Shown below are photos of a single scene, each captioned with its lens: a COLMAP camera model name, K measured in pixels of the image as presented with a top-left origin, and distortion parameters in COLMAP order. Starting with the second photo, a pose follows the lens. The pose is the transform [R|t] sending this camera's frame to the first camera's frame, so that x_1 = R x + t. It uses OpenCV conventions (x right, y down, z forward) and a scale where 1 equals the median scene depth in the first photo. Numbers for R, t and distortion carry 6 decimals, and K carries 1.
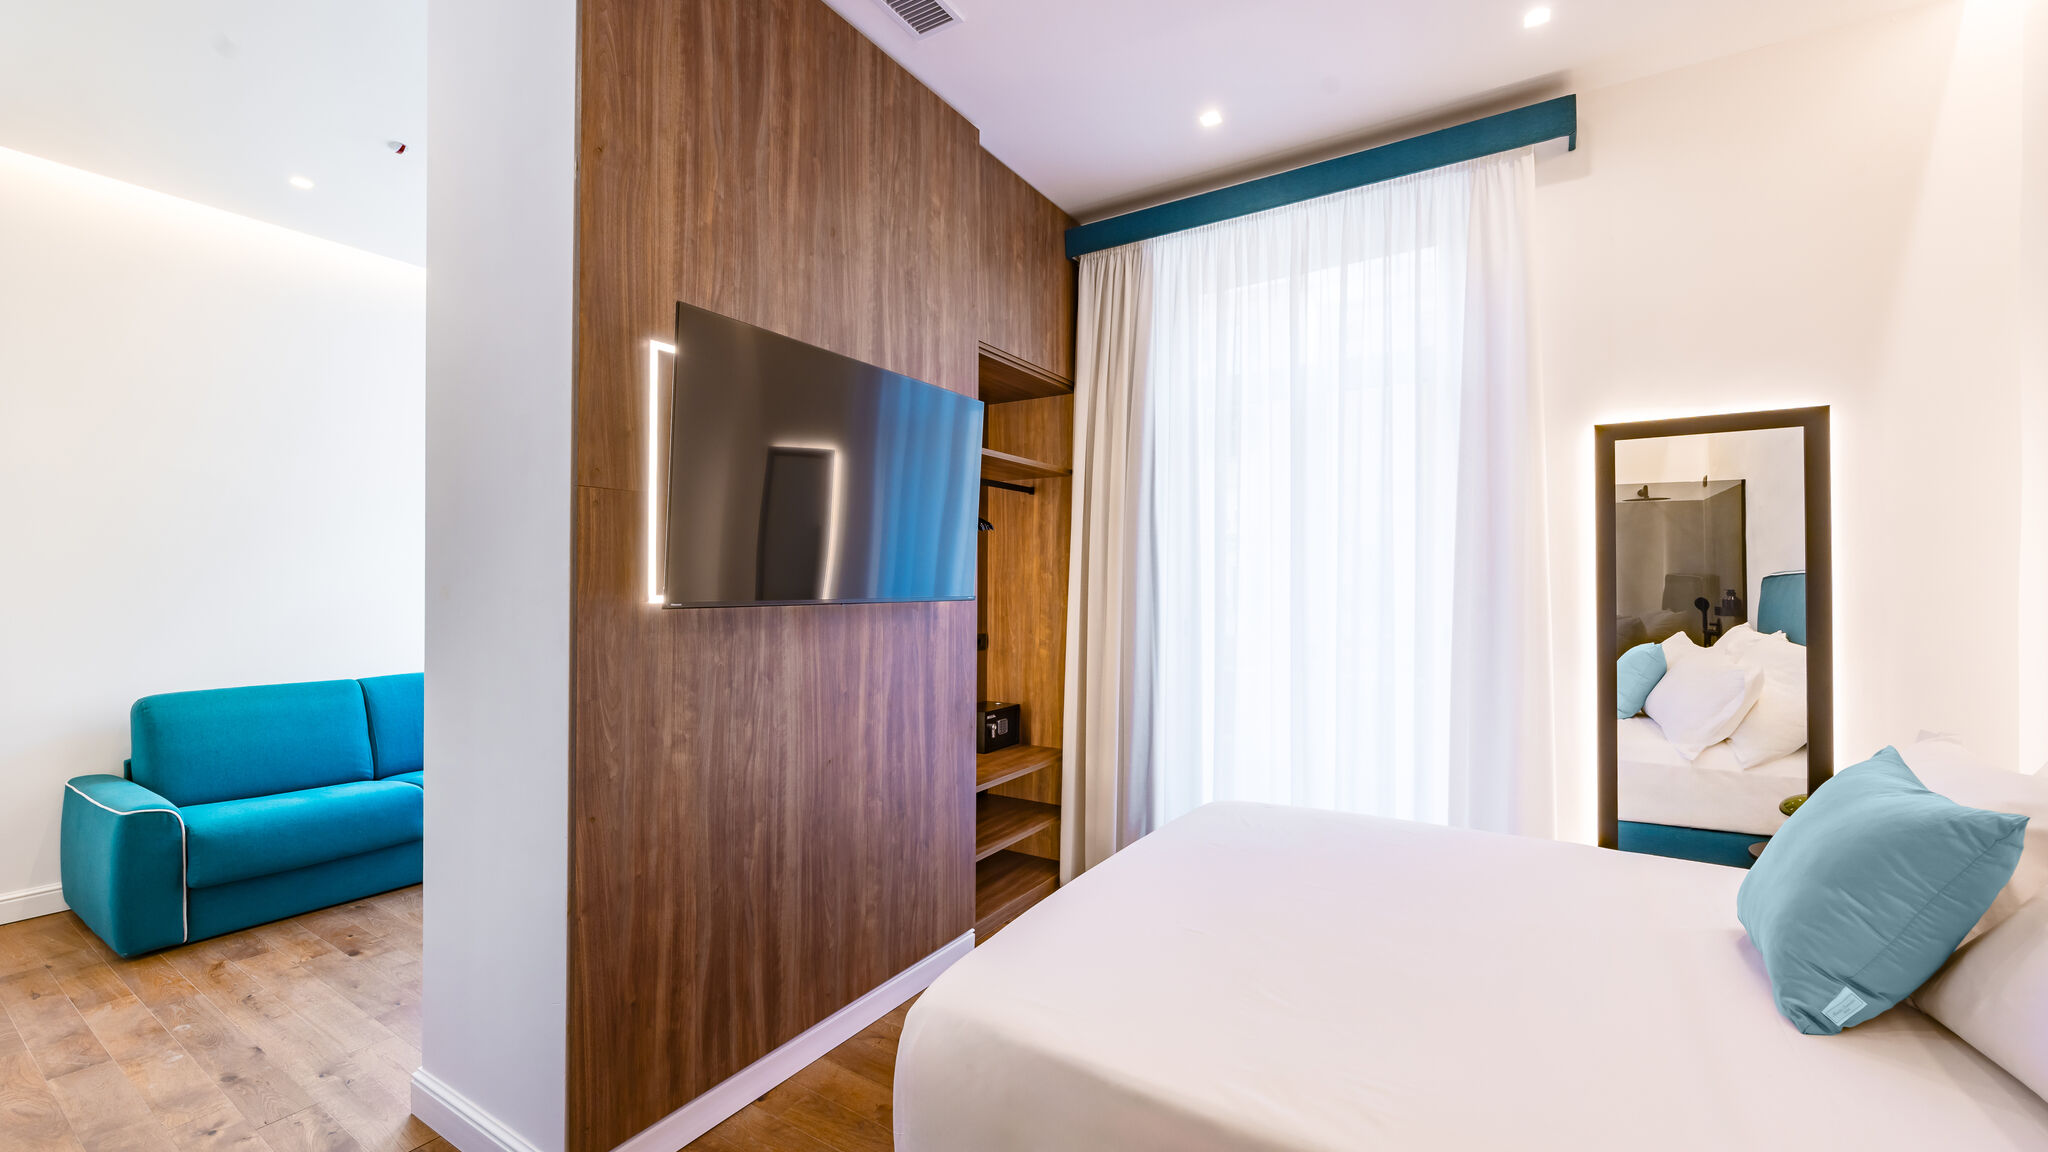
lens RADIAL K [[803.3, 0, 1029.6], [0, 803.3, 569.3], [0, 0, 1]] dist [-0.000153, -0.000073]
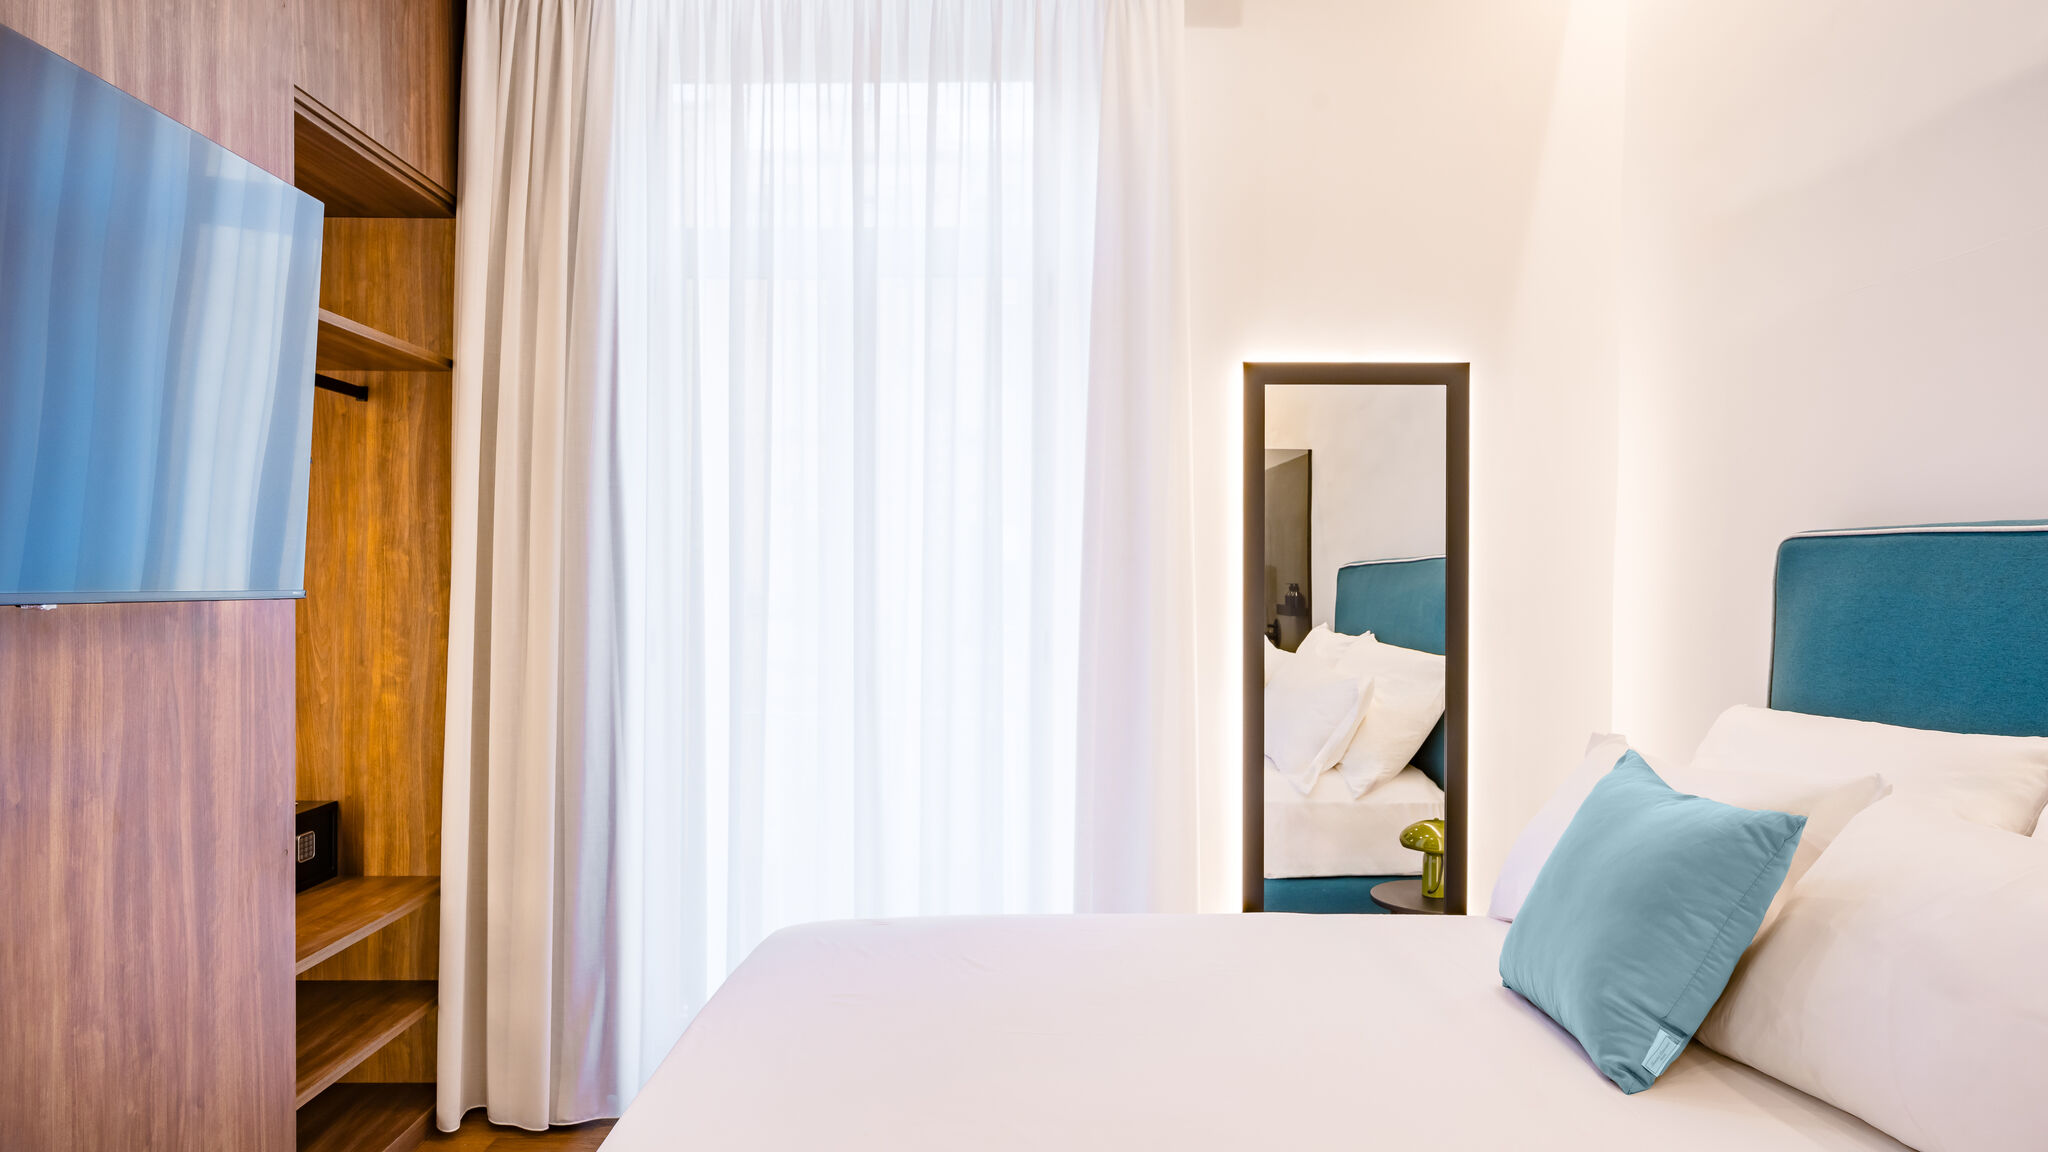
lens RADIAL K [[1283.6, 0, 1023.9], [0, 1283.6, 587.5], [0, 0, 1]] dist [0.006228, -0.001037]
pose [[0.845829, -0.001473, 0.533452, -0.110905], [-0.011046, 0.999733, 0.020274, 0.009985], [-0.533339, -0.023040, 0.845587, 0.079414]]
